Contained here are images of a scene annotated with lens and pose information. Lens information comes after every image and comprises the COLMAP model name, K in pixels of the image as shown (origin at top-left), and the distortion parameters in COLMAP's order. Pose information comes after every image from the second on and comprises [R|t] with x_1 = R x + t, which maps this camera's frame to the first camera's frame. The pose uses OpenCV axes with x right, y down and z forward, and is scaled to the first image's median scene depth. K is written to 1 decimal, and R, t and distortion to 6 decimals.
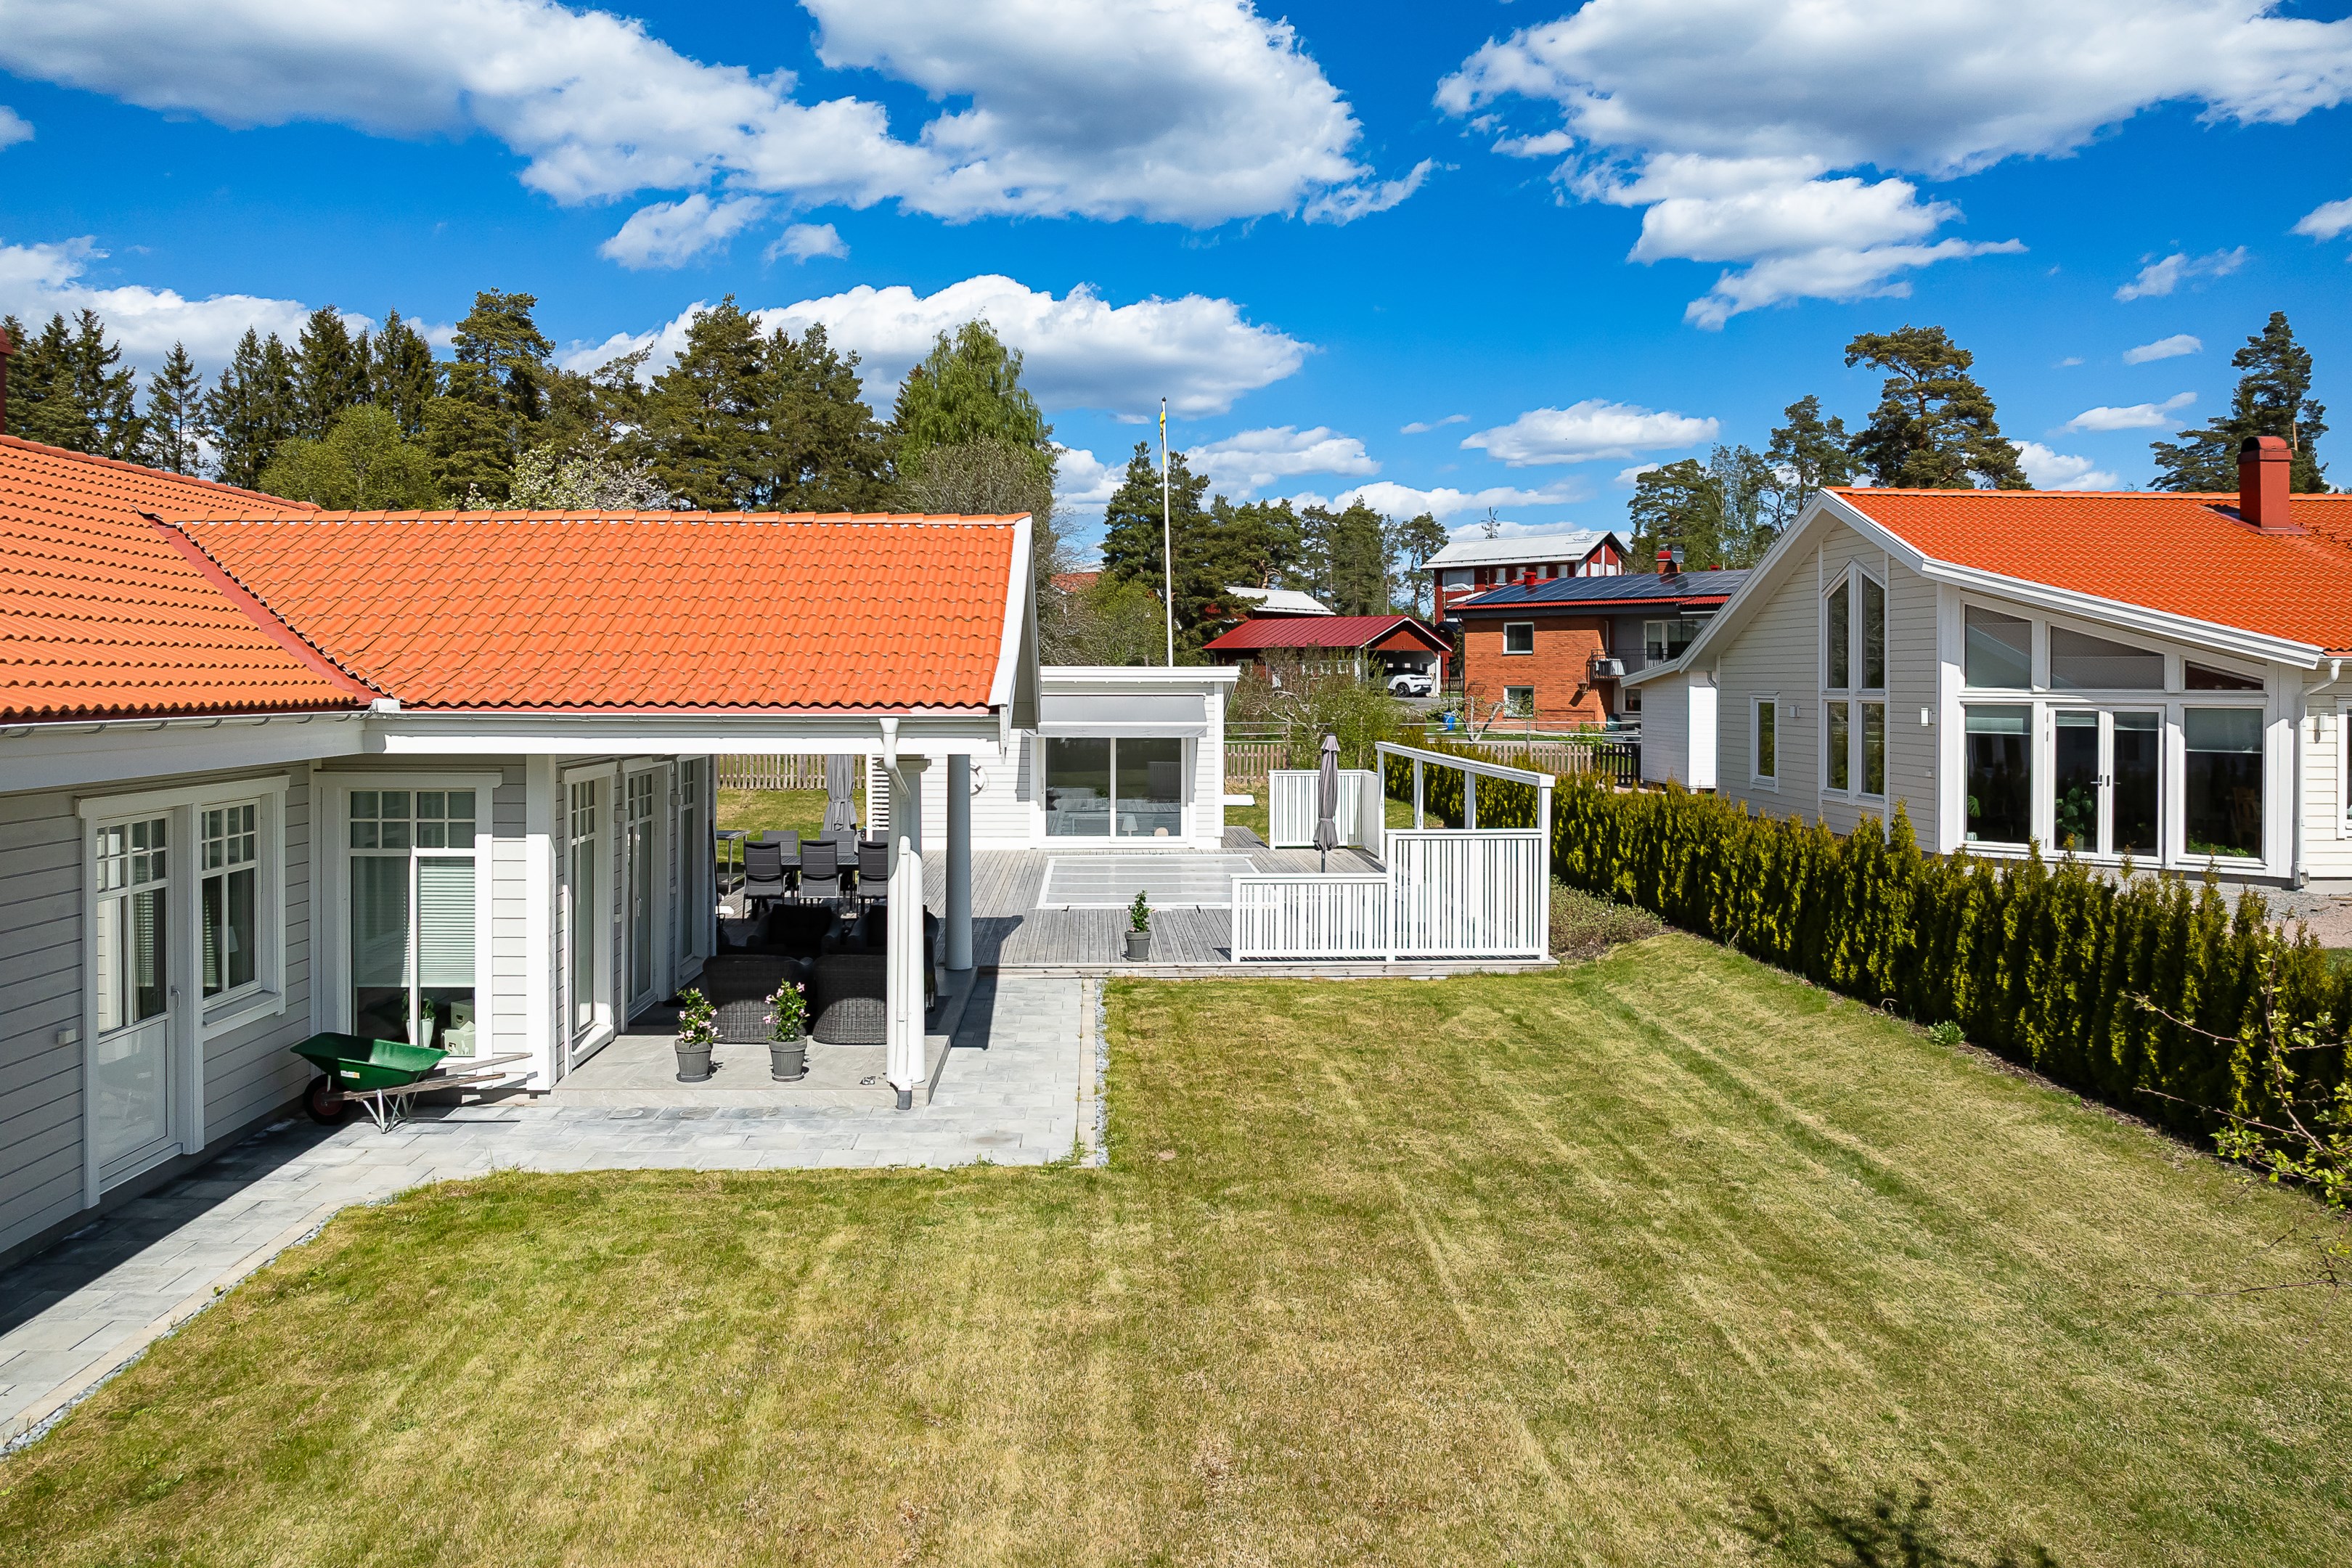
lens RADIAL K [[1664.0, 0, 1181.3], [0, 1664.0, 792.2], [0, 0, 1]] dist [-0.042440, 0.001672]
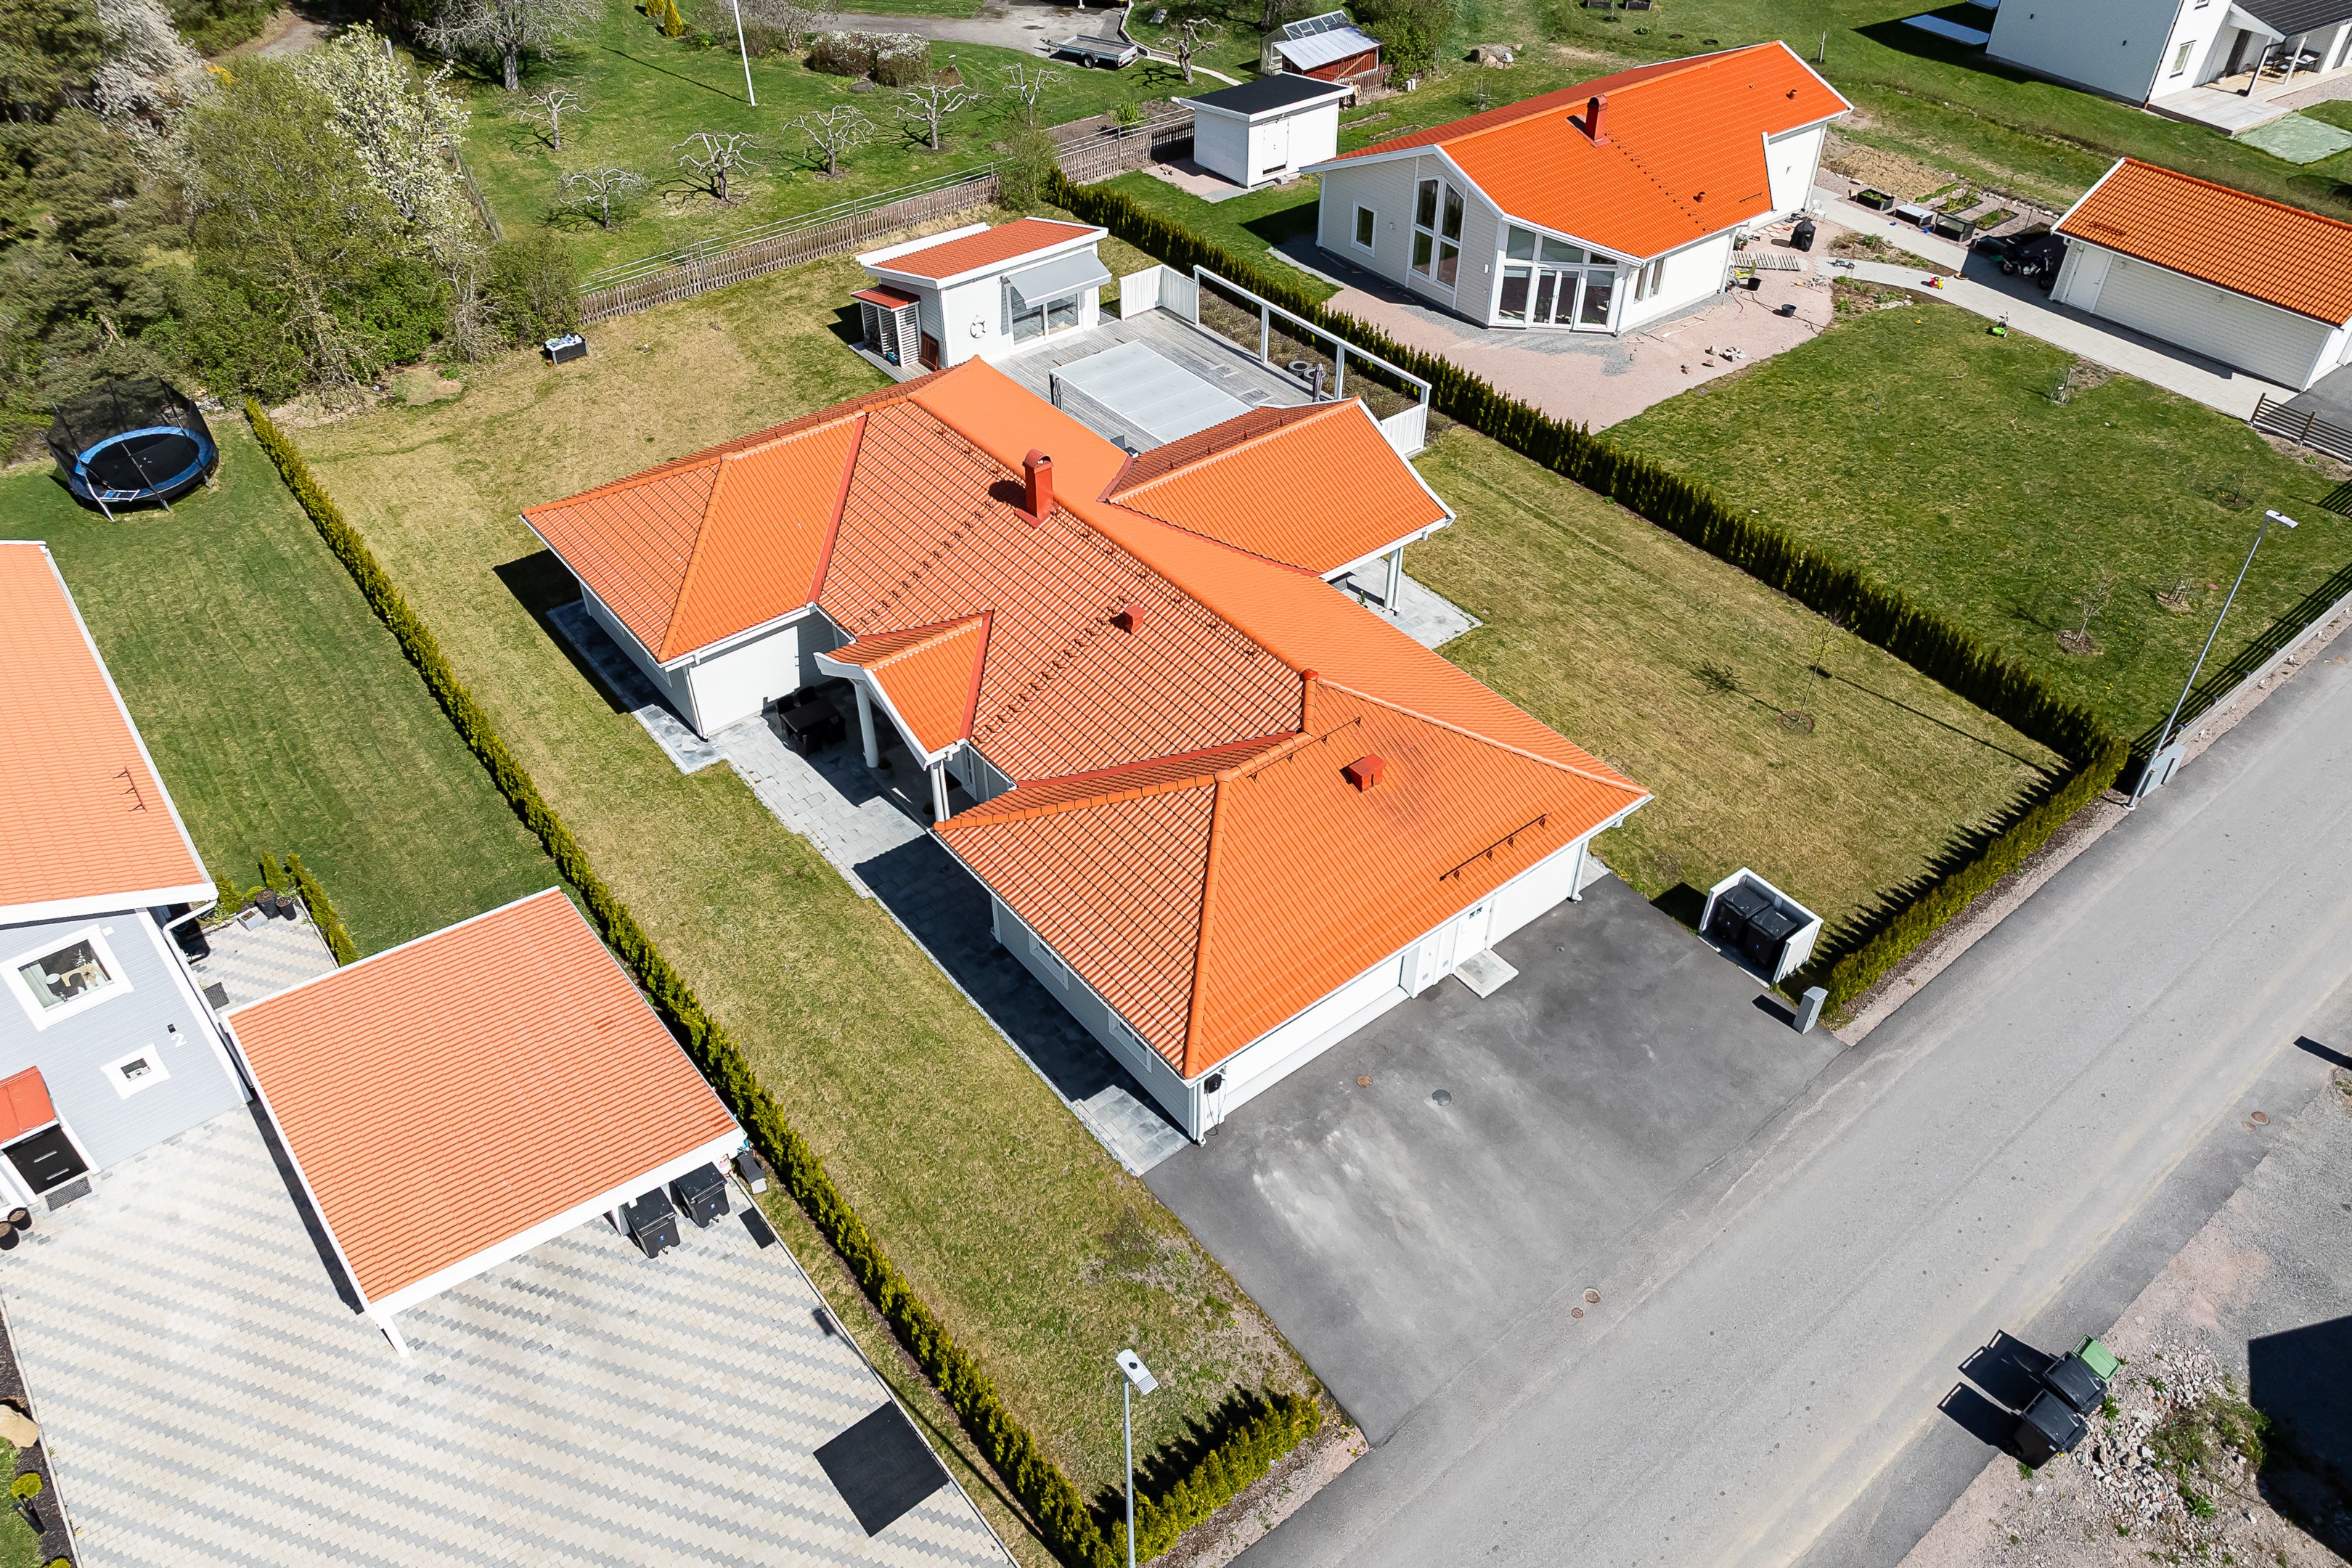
lens RADIAL K [[1665.9, 0, 1176.0], [0, 1665.9, 784.0], [0, 0, 1]] dist [-0.040000, -0.001210]
pose [[0.814329, -0.381953, 0.437013, -1.054374], [0.040229, 0.788280, 0.614000, -0.805044], [-0.579008, -0.482417, 0.657285, -0.561661]]
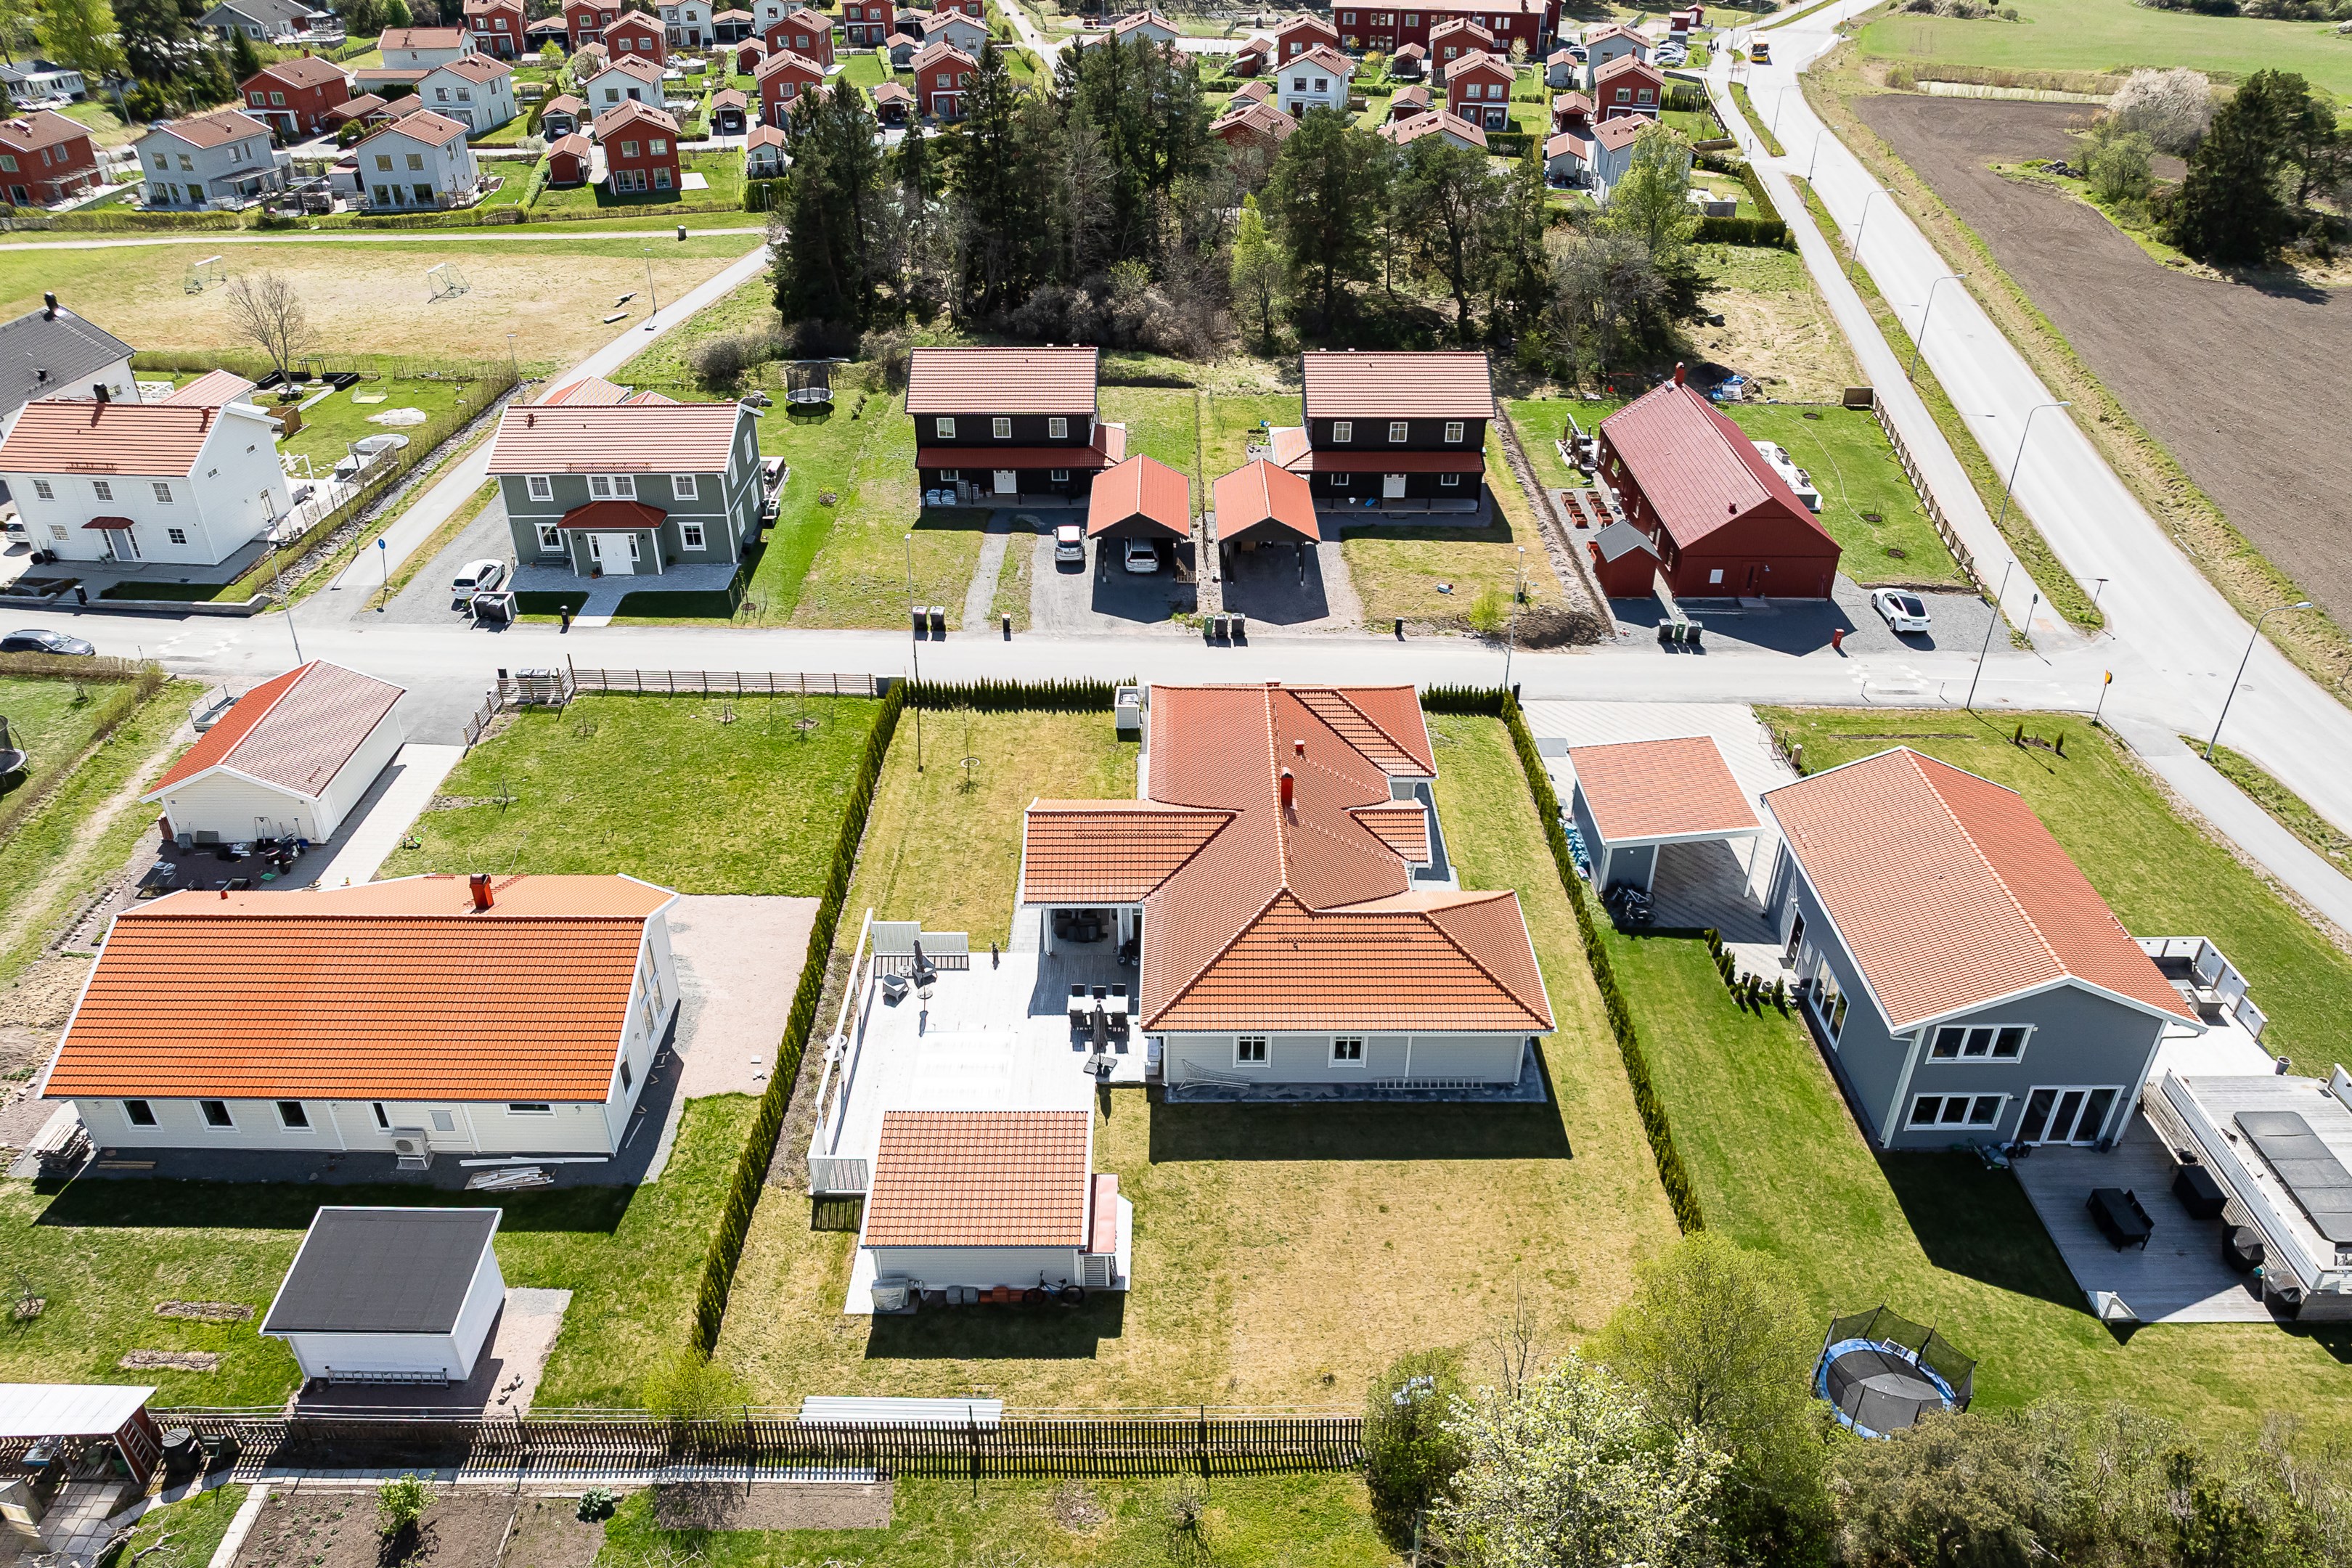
lens RADIAL K [[1655.3, 0, 1180.5], [0, 1655.3, 874.7], [0, 0, 1]] dist [-0.043084, -0.003487]
pose [[-0.998642, -0.034237, 0.039280, -0.375621], [-0.003297, 0.793847, 0.608109, -1.477823], [-0.052002, 0.607153, -0.792881, 2.530418]]
